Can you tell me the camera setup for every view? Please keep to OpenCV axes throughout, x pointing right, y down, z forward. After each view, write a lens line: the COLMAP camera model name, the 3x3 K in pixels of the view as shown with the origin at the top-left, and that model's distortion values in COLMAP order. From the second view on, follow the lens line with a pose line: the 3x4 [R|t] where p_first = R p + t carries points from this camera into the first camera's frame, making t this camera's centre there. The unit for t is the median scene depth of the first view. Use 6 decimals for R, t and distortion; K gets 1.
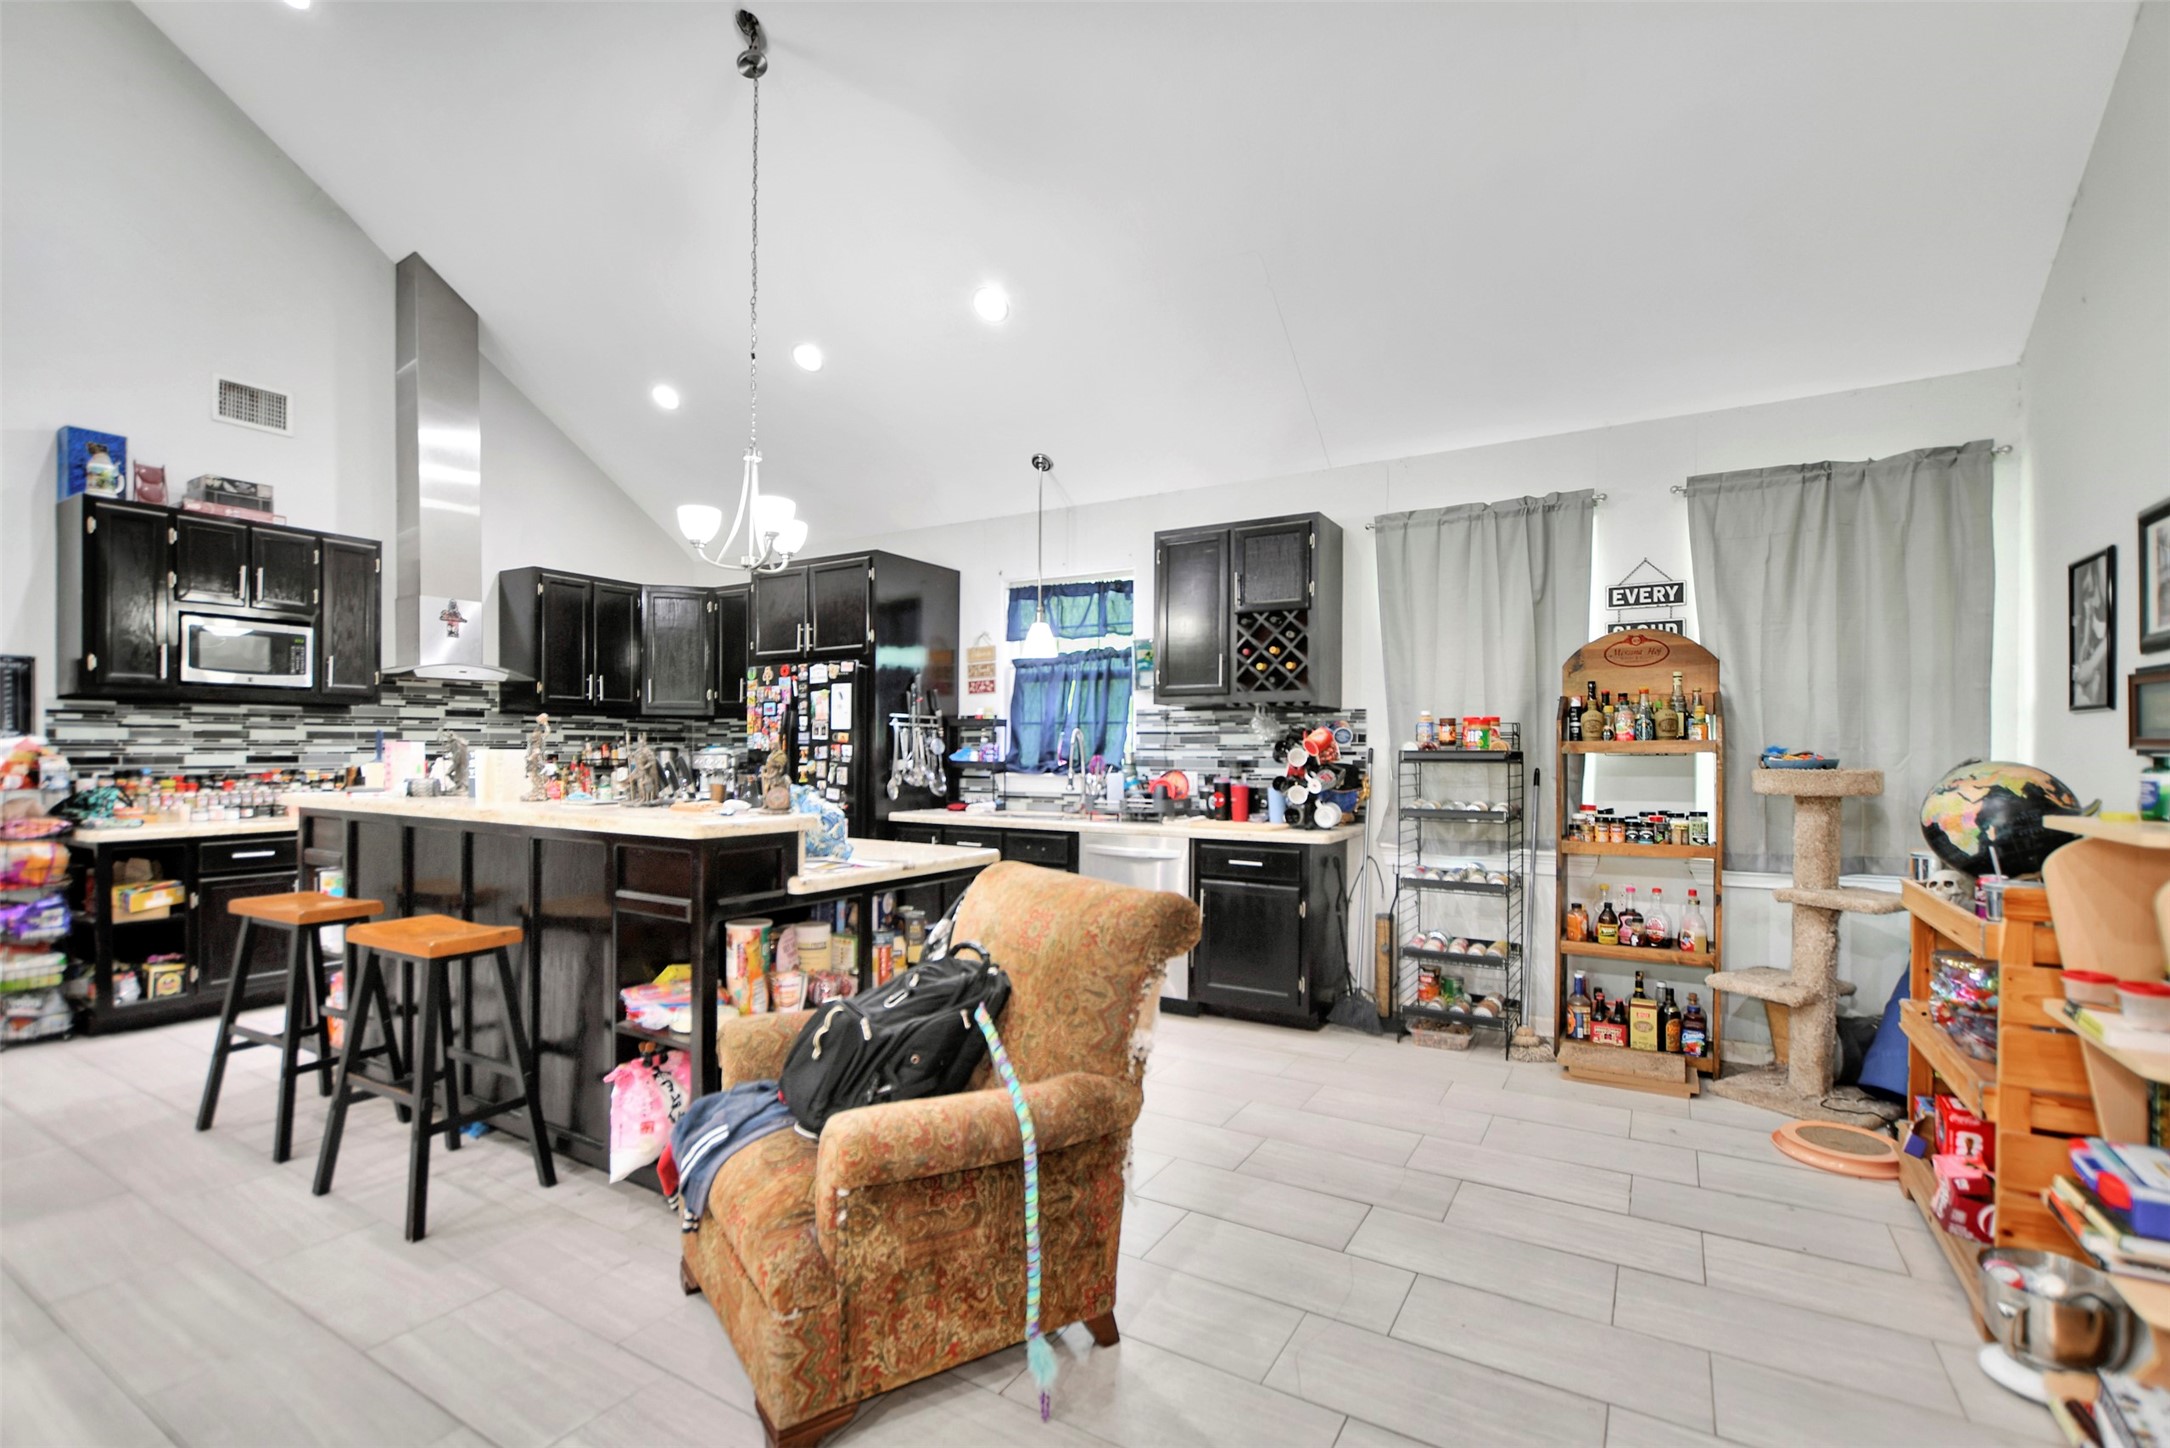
lens RADIAL K [[974.4, 0, 1079.5], [0, 974.4, 750.1], [0, 0, 1]] dist [-0.011173, 0.000383]
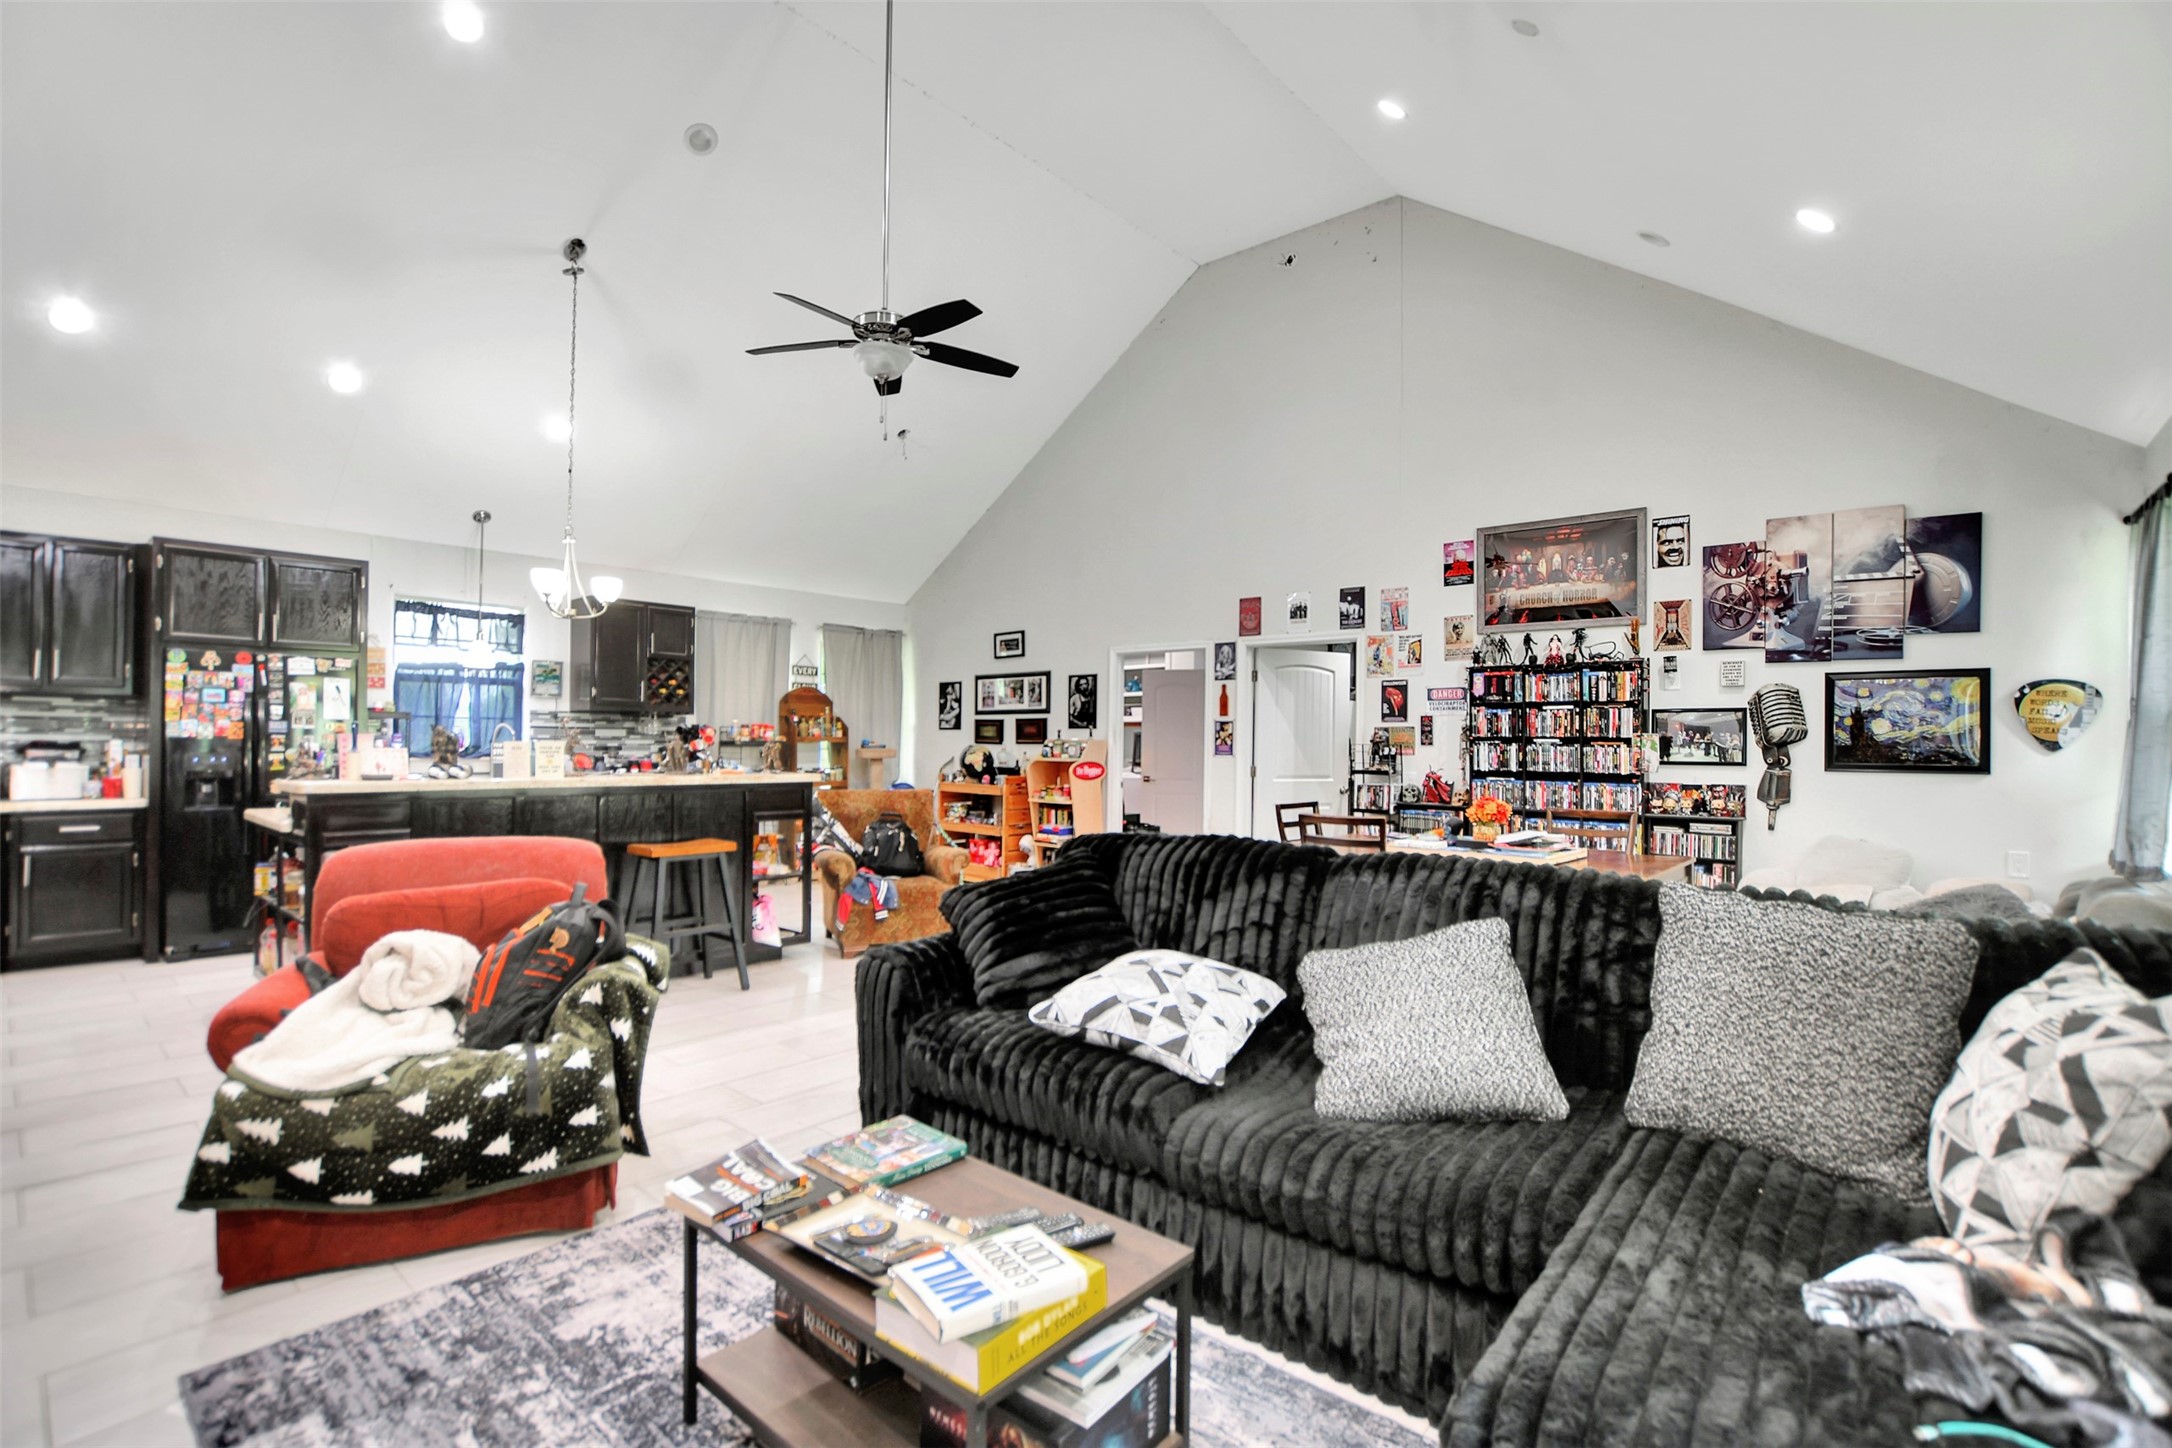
lens RADIAL K [[998.0, 0, 1079.9], [0, 998.0, 736.8], [0, 0, 1]] dist [-0.037508, 0.009994]
pose [[0.175784, 0.004019, 0.984421, -1.201686], [-0.008170, 0.999963, -0.002623, -0.006014], [-0.984395, -0.007582, 0.175810, -0.015824]]
